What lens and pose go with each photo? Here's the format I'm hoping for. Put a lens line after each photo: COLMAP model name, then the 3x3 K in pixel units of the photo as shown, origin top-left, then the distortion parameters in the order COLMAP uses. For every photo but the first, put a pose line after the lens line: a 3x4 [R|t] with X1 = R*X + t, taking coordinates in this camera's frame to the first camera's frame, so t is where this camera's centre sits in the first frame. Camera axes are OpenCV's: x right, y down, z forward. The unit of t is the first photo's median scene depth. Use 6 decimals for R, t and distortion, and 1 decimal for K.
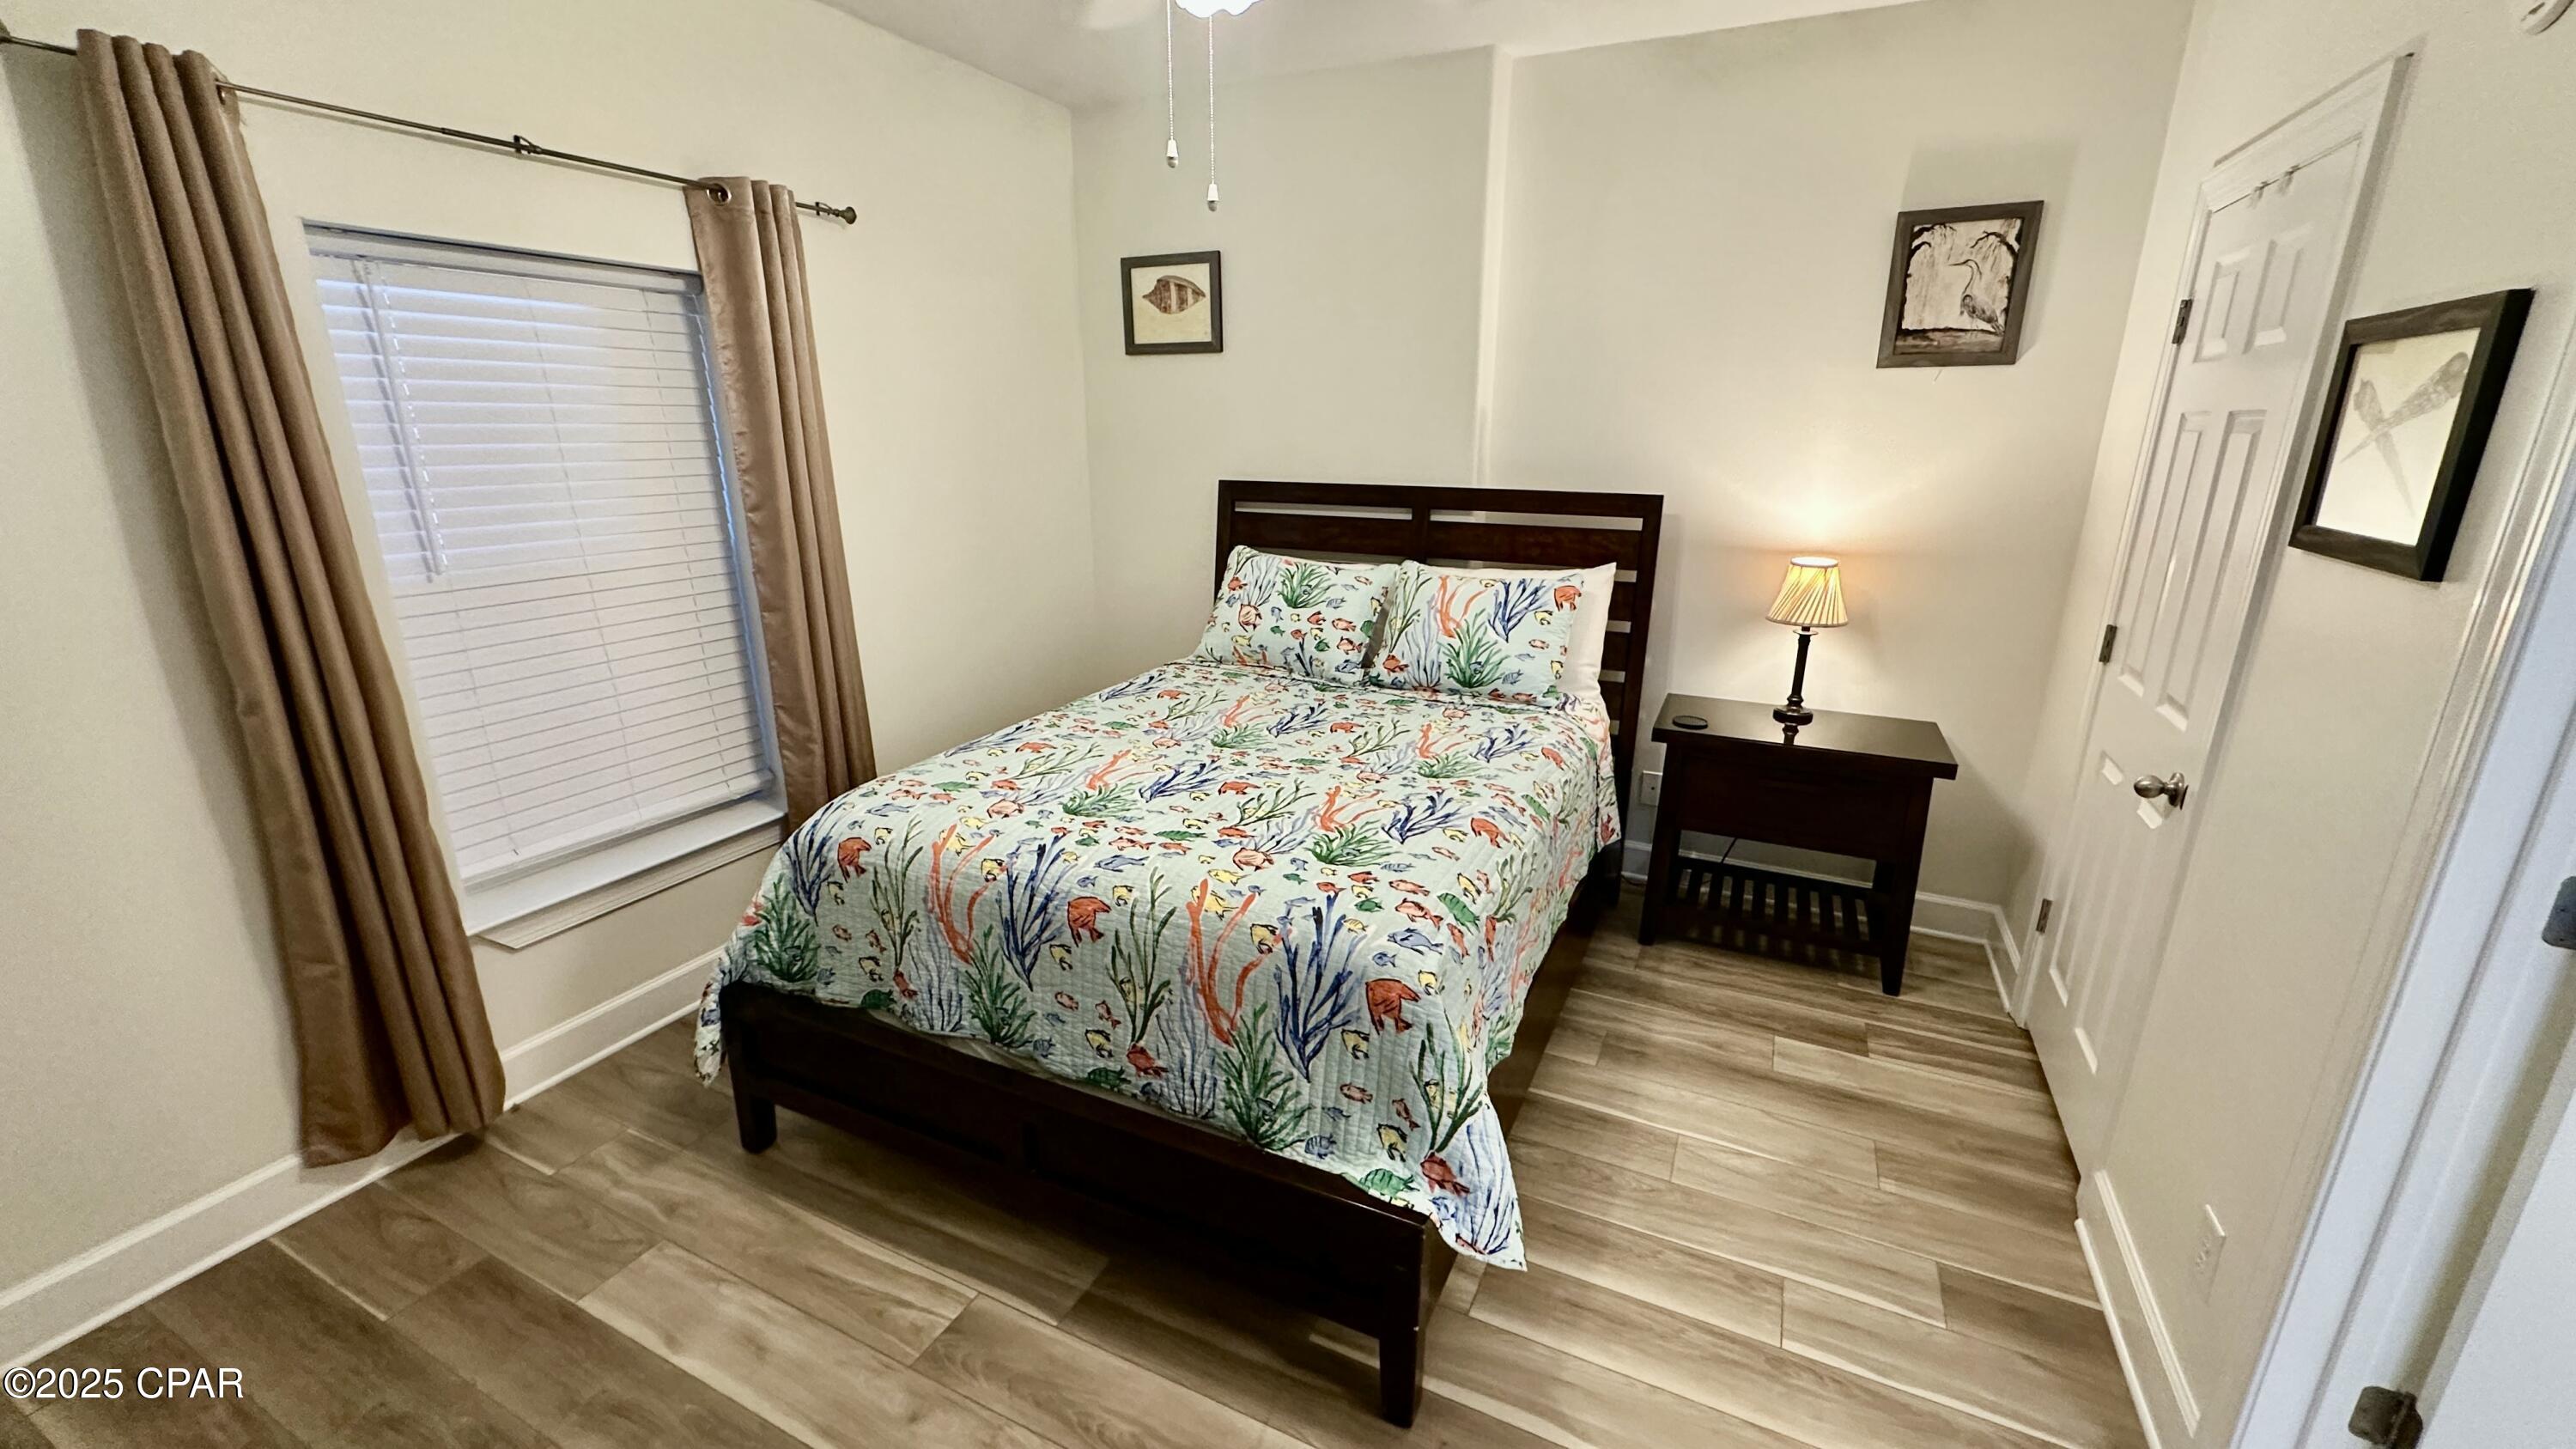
lens RADIAL K [[1025.6, 0, 1297.4], [0, 1025.6, 718.7], [0, 0, 1]] dist [0.000474, 0.000294]
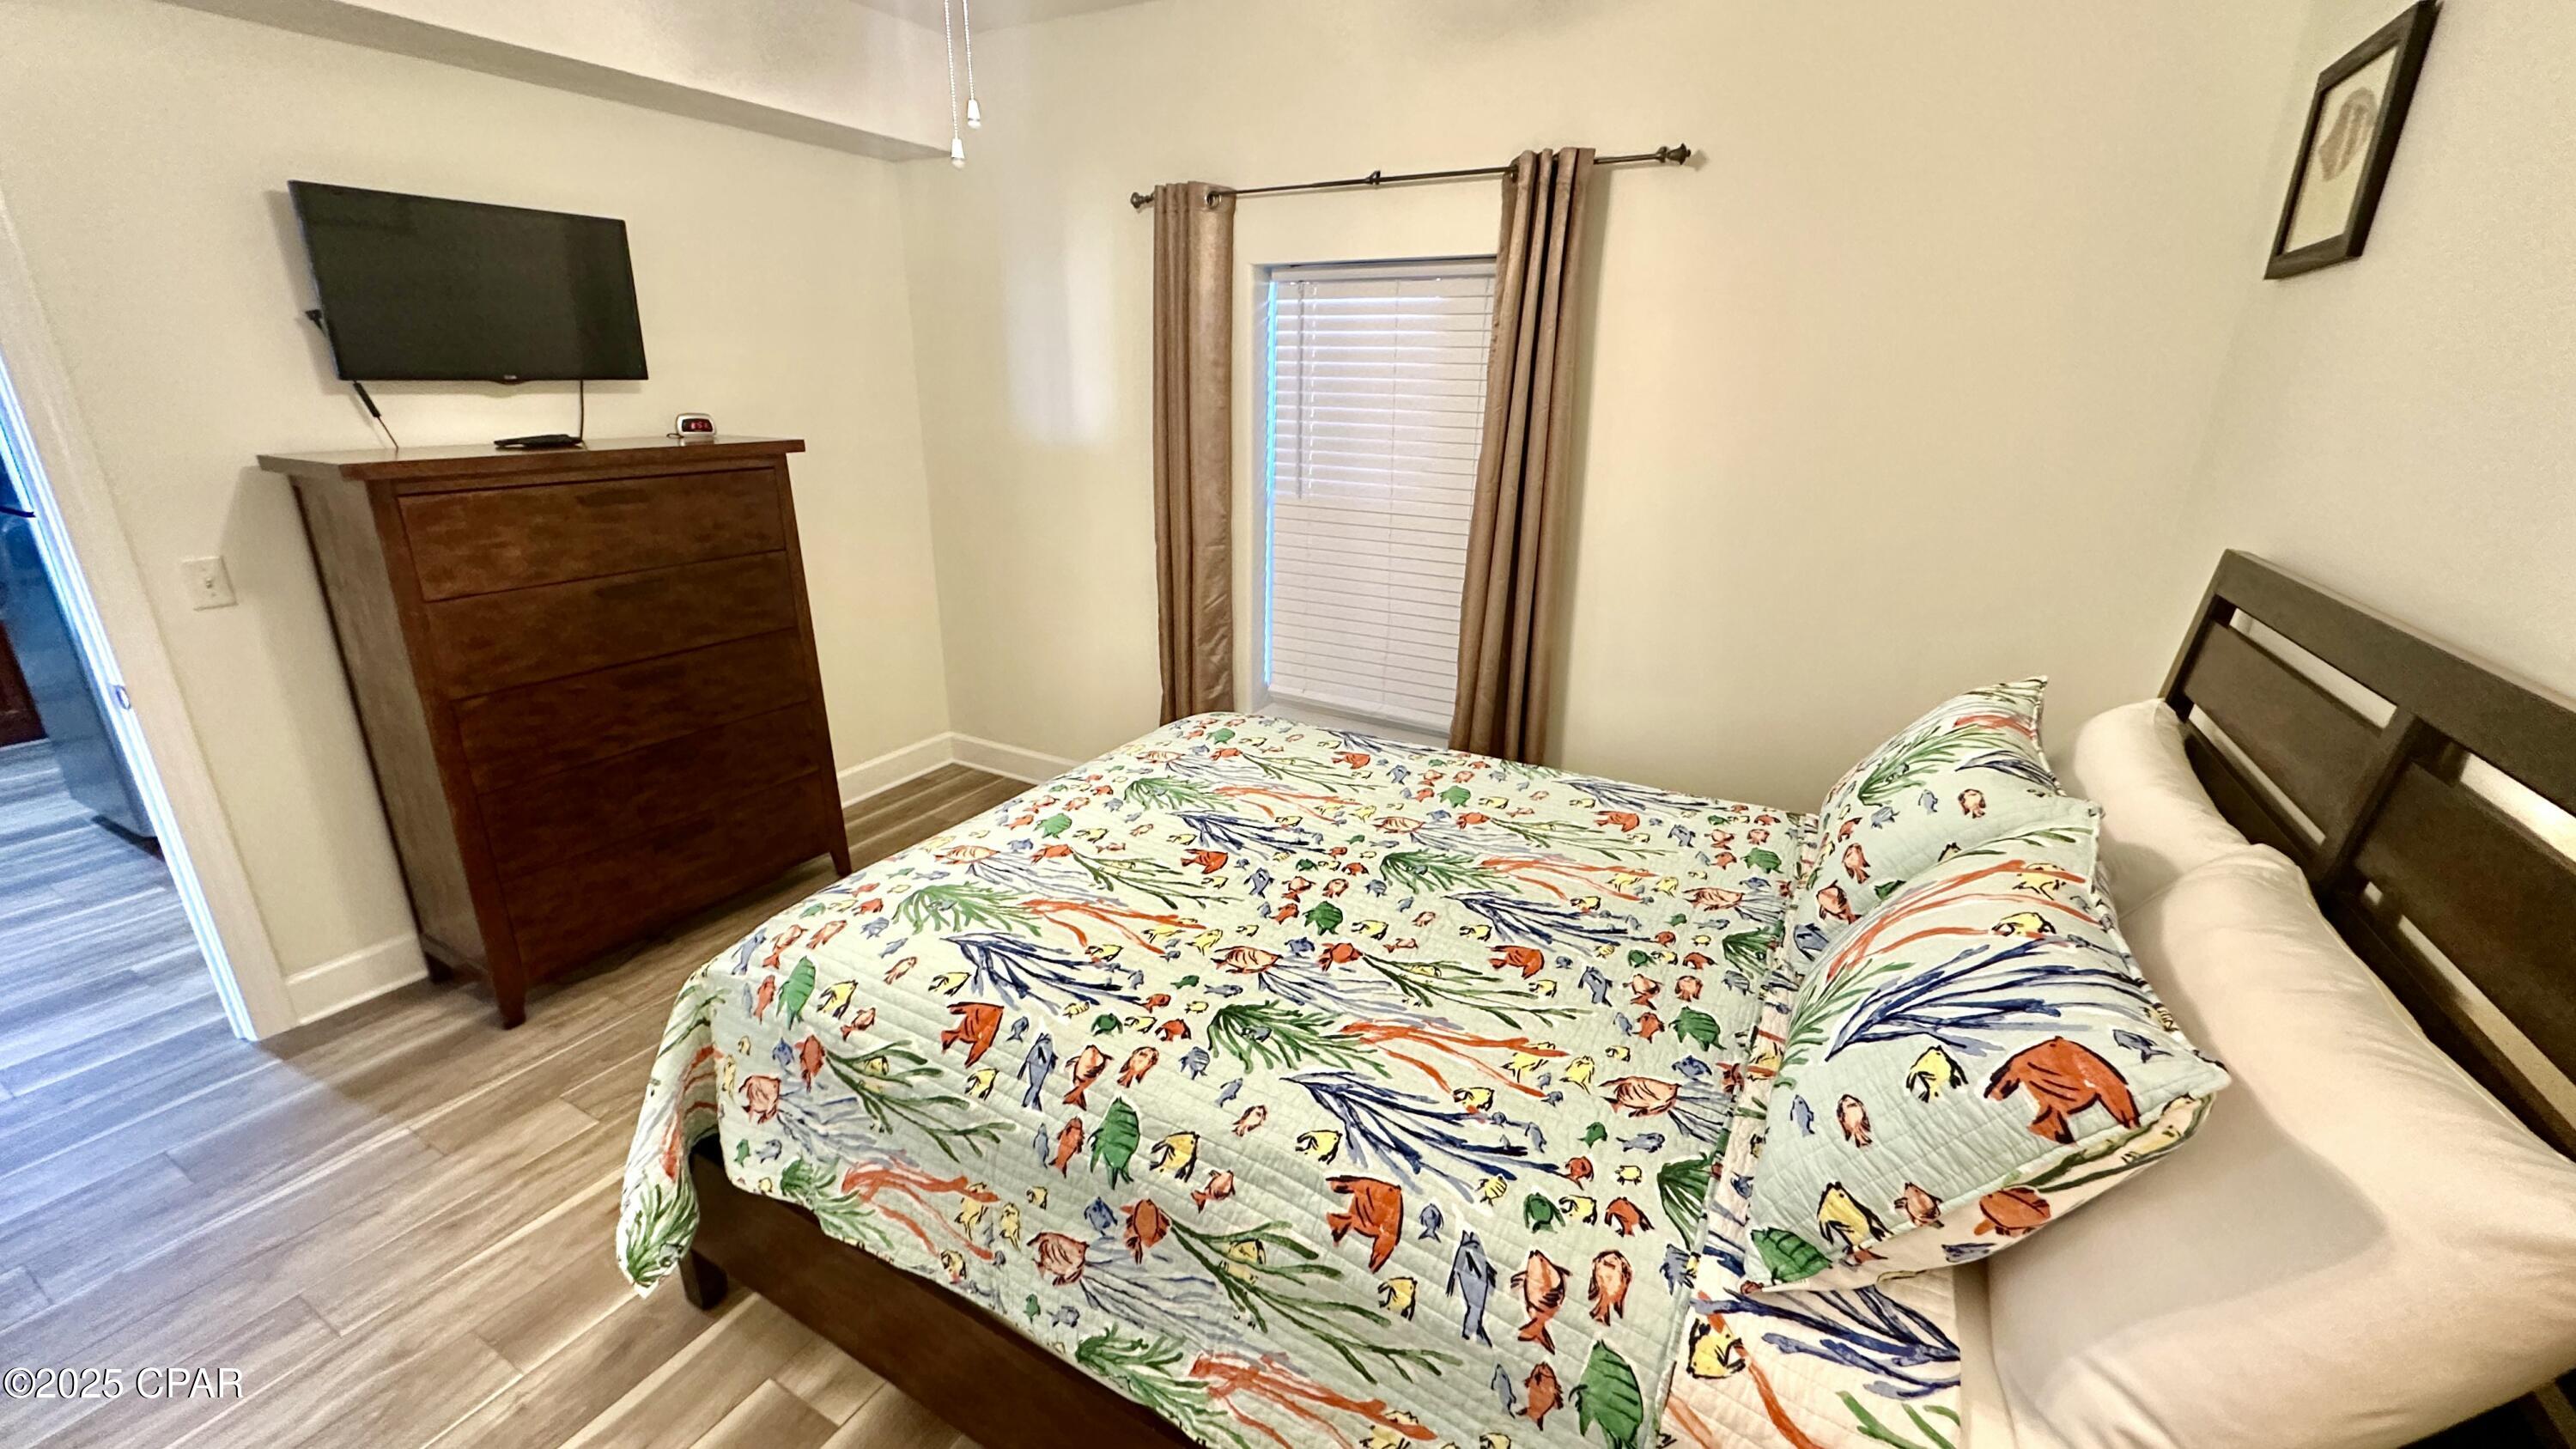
lens RADIAL K [[1025.6, 0, 1283.4], [0, 1025.6, 720.6], [0, 0, 1]] dist [0.000474, 0.000294]
pose [[-0.061336, 0.318186, -0.946042, 0.586815], [-0.294269, 0.899933, 0.321756, -0.272301], [0.953752, 0.298126, 0.038434, 0.876083]]
